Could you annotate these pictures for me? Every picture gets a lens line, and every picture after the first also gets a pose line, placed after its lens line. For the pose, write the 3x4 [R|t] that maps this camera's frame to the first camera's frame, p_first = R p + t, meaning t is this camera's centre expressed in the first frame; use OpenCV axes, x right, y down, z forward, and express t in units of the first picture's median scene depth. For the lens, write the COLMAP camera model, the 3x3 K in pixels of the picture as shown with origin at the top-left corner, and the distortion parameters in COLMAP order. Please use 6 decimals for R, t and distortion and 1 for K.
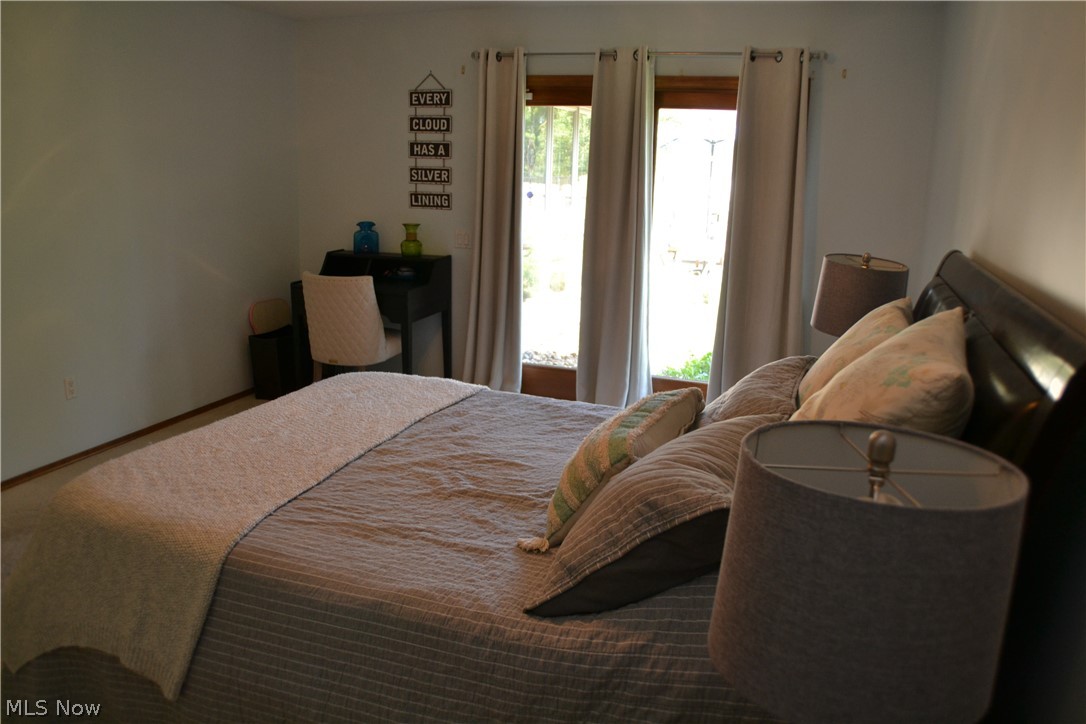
lens RADIAL K [[829.9, 0, 543.2], [0, 829.9, 362.2], [0, 0, 1]] dist [-0.159648, 0.038421]
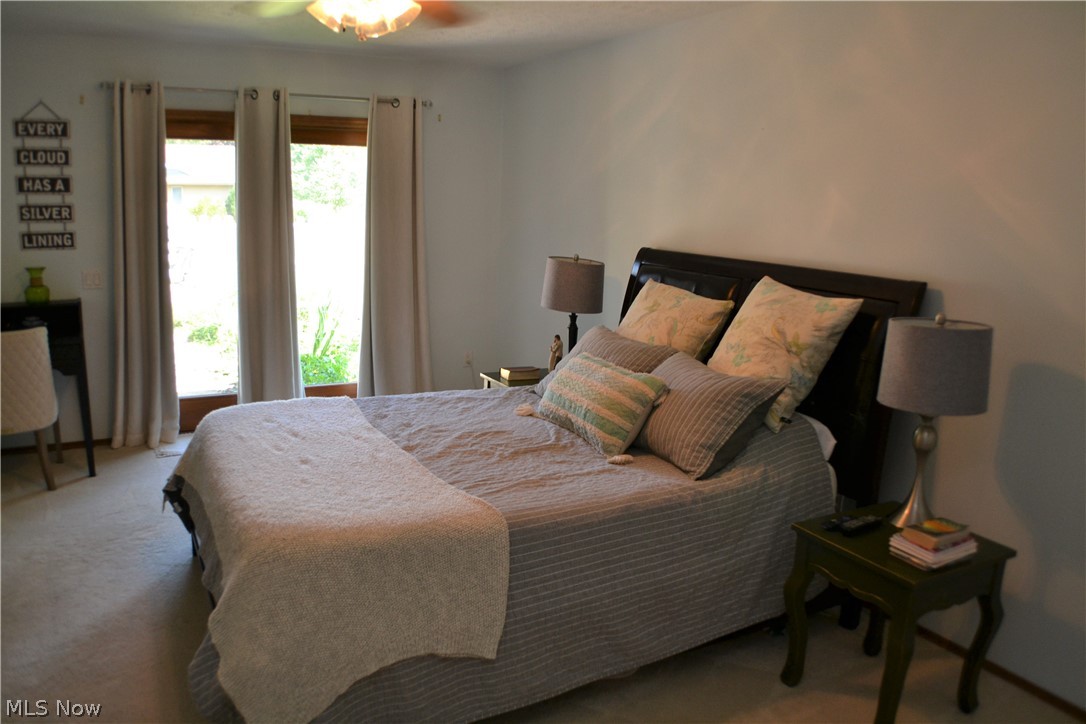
lens RADIAL K [[829.9, 0, 545.5], [0, 829.9, 363.6], [0, 0, 1]] dist [-0.159648, 0.038421]
pose [[0.662058, -0.155343, 0.733177, -0.434660], [0.166674, 0.984302, 0.058044, -0.021662], [-0.730684, 0.083773, 0.677557, 0.027182]]
